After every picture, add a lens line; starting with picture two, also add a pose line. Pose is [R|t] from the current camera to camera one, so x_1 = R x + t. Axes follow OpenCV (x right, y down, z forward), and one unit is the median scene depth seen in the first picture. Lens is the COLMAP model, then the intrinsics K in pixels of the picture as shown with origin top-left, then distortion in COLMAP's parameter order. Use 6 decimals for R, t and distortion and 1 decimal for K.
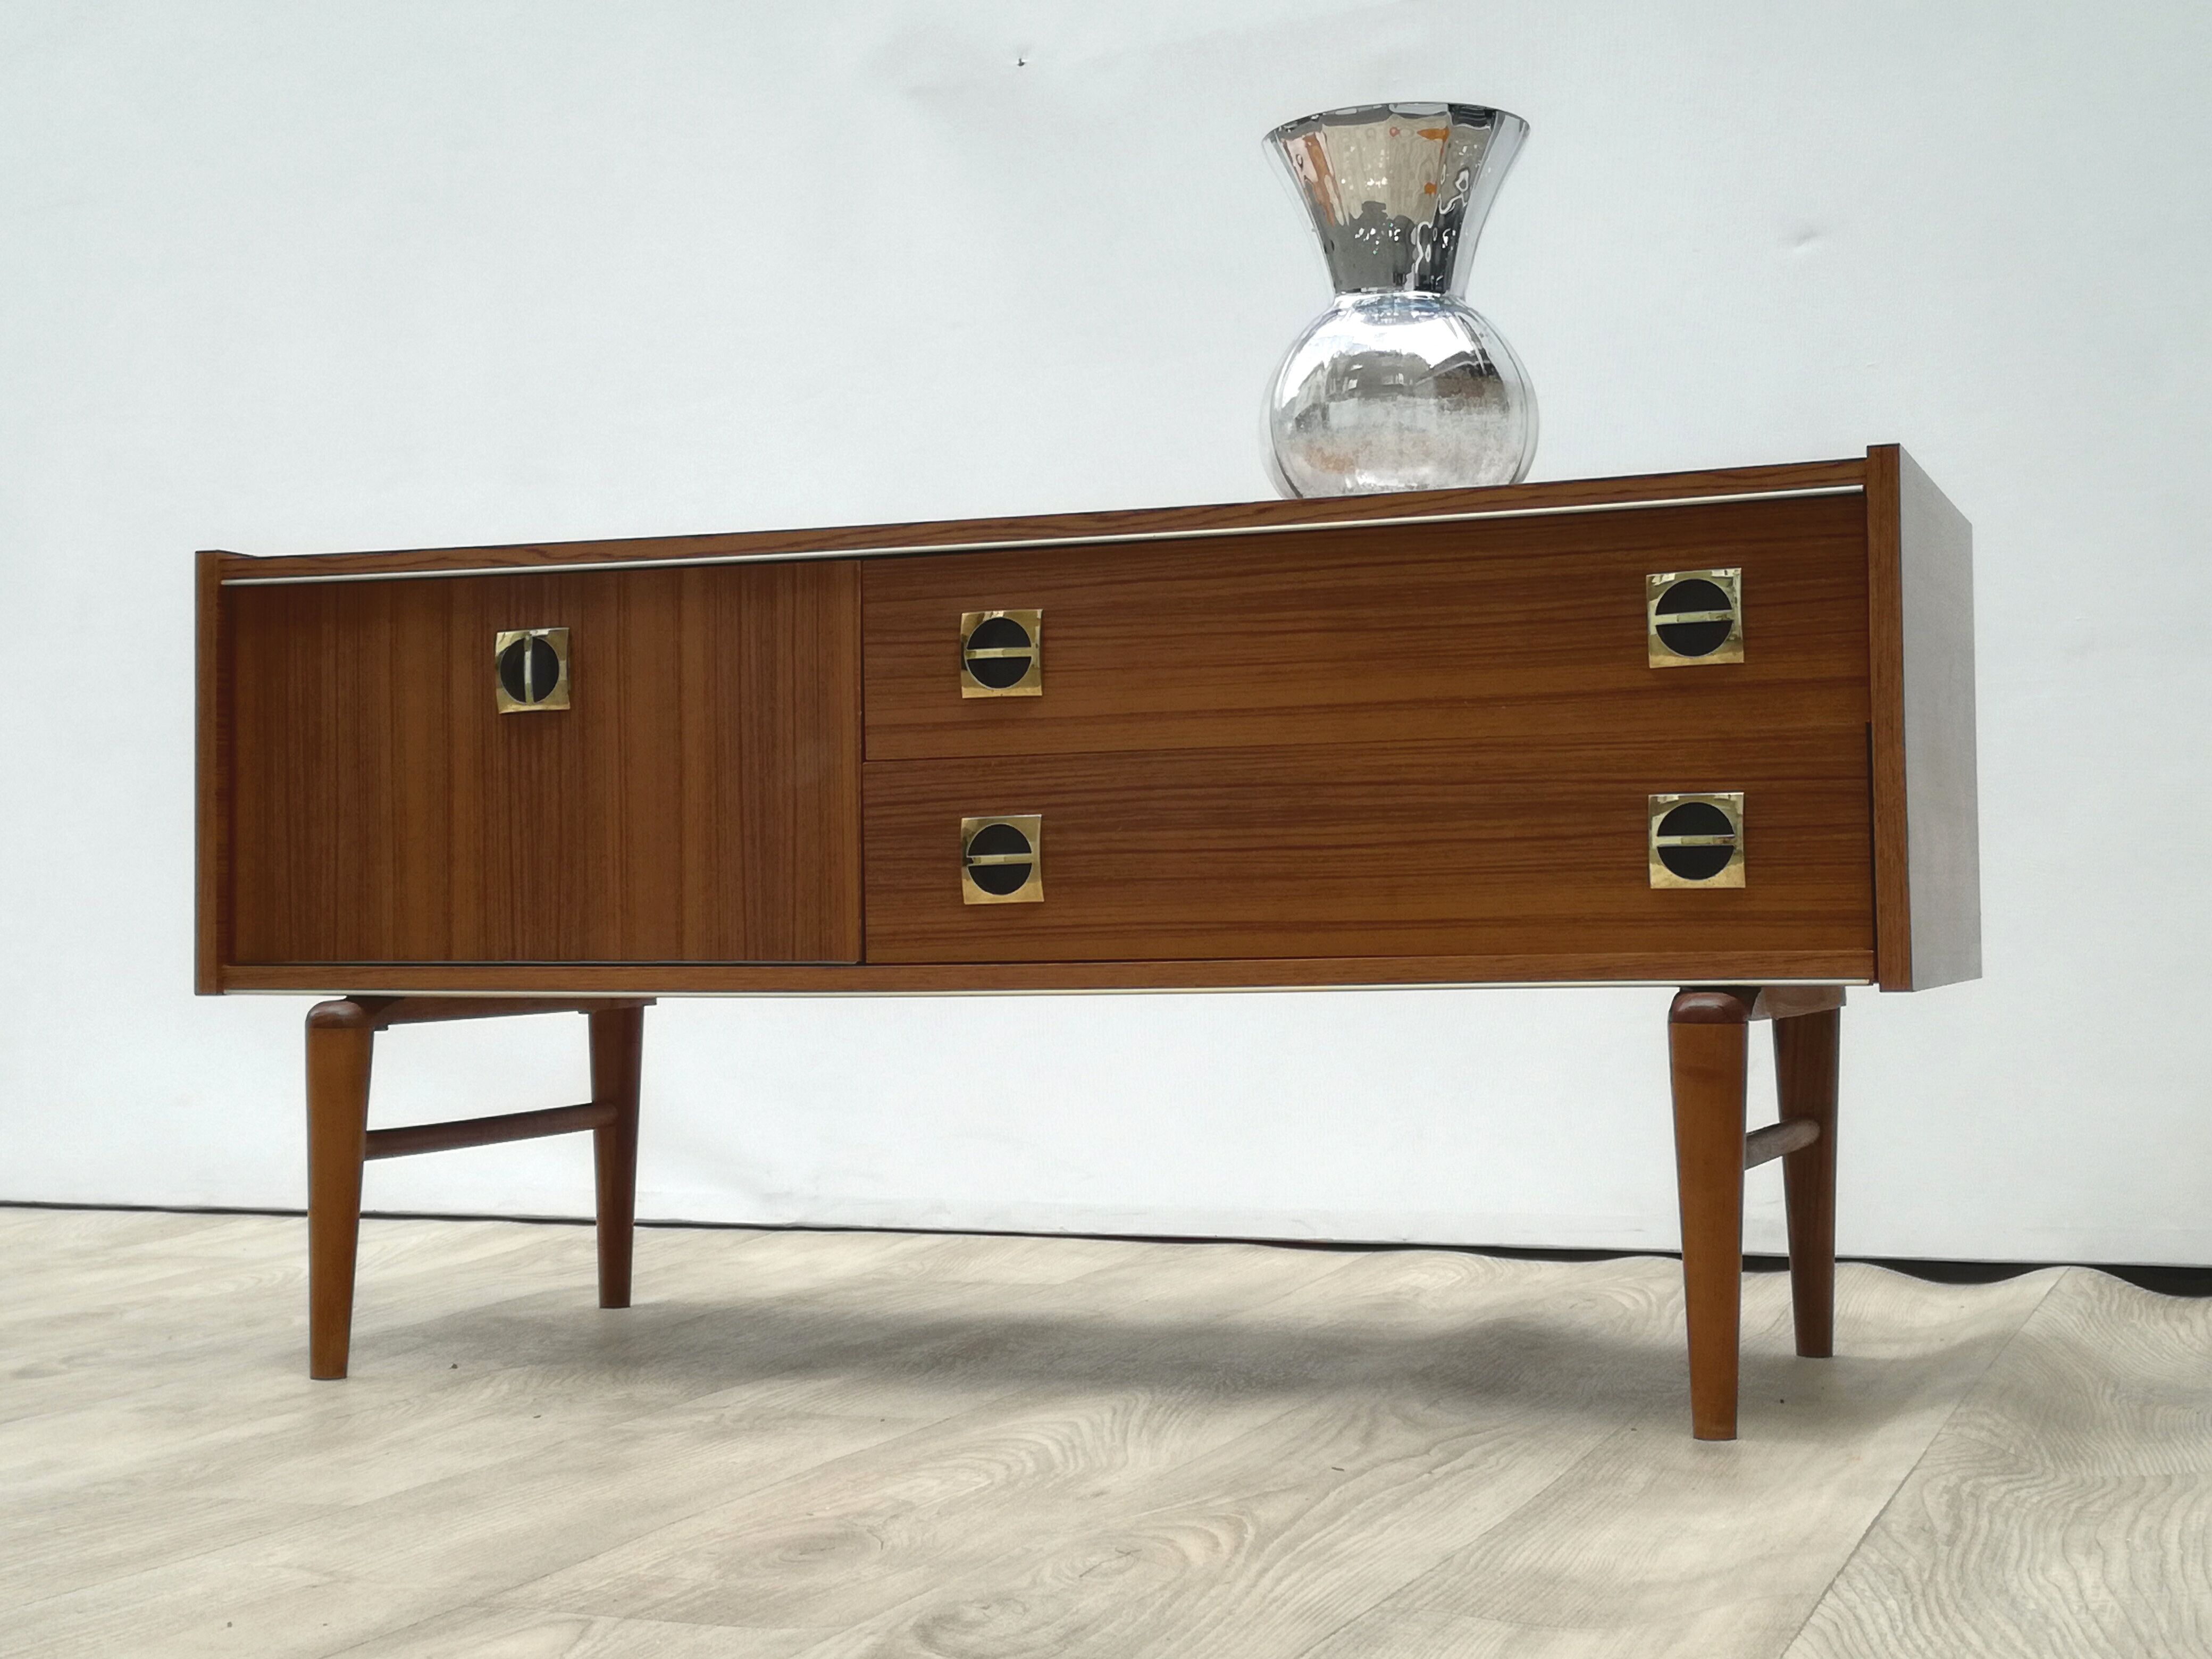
lens RADIAL K [[3131.7, 0, 1137.3], [0, 3131.7, 779.5], [0, 0, 1]] dist [0.091915, 0.000000]
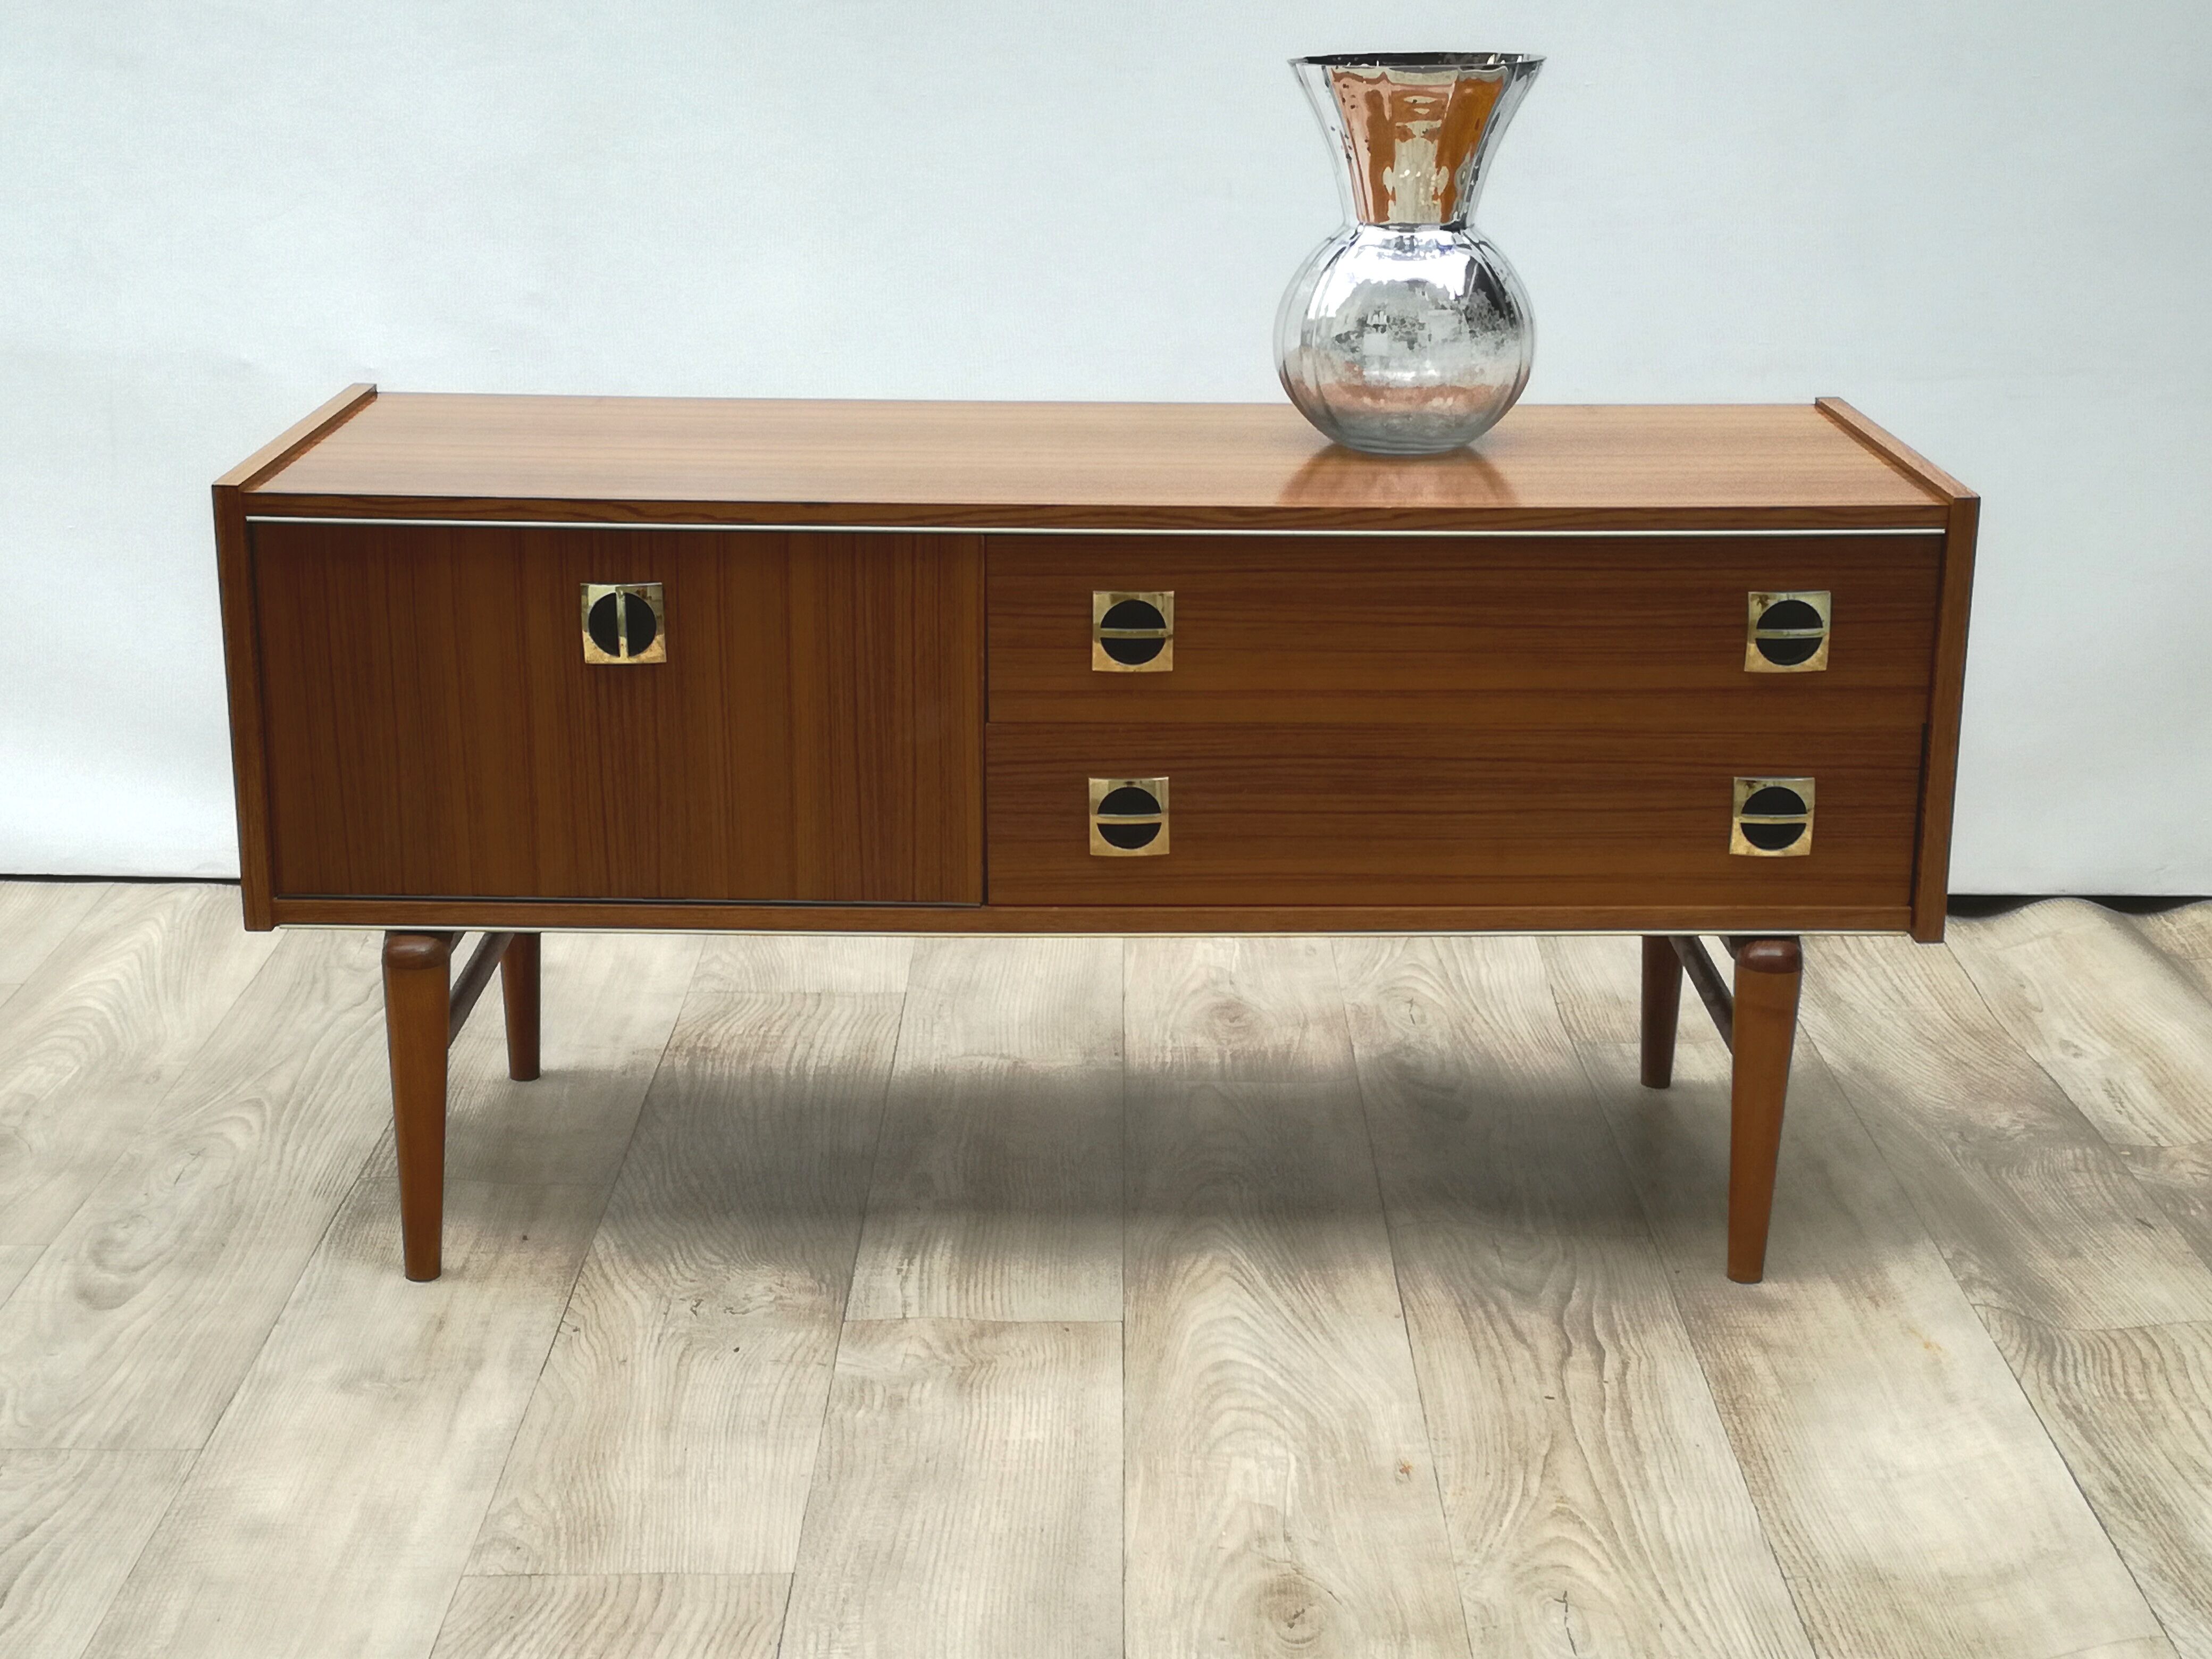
lens RADIAL K [[3131.7, 0, 1139.4], [0, 3131.7, 783.4], [0, 0, 1]] dist [0.091915, 0.000000]
pose [[0.932030, -0.081833, 0.353020, -0.422179], [-0.037548, 0.947118, 0.318680, -0.331159], [-0.360430, -0.310275, 0.879670, 0.051812]]
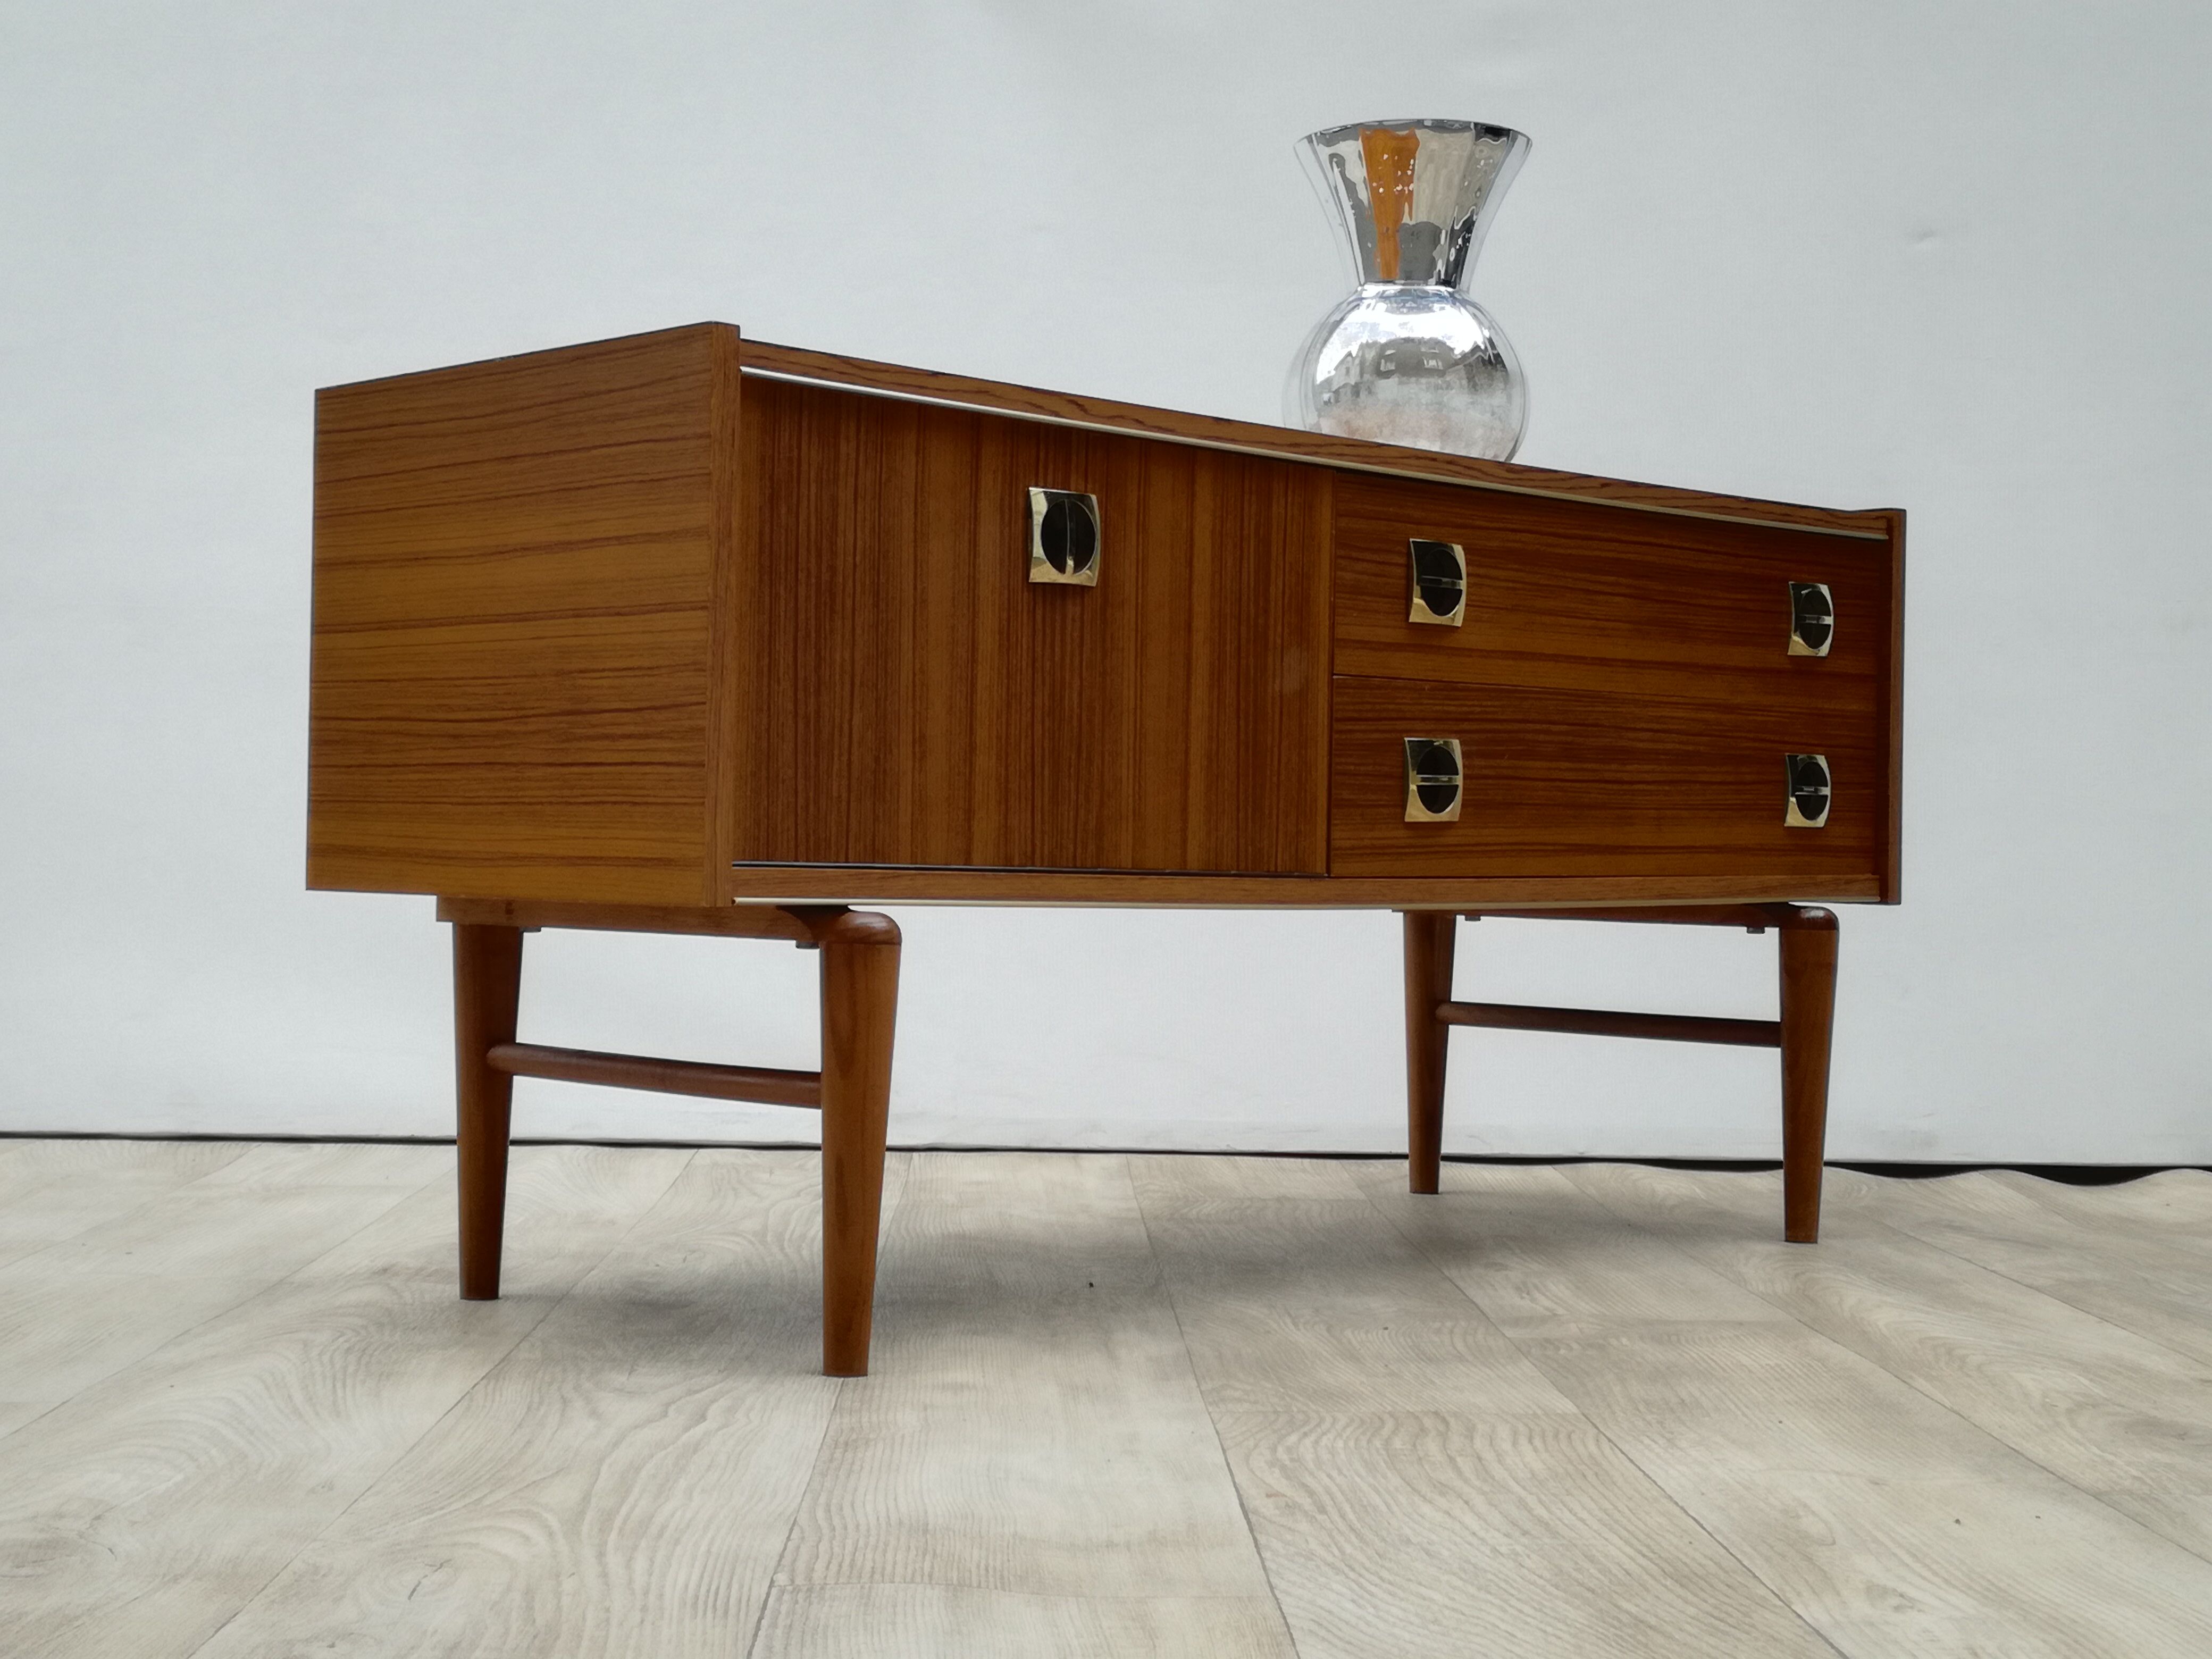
lens RADIAL K [[3131.7, 0, 1140.4], [0, 3131.7, 794.6], [0, 0, 1]] dist [0.091915, 0.000000]
pose [[0.419811, 0.034904, 0.906940, -1.039478], [-0.061170, 0.998076, -0.010097, 0.047447], [-0.905548, -0.051239, 0.421138, 0.649233]]
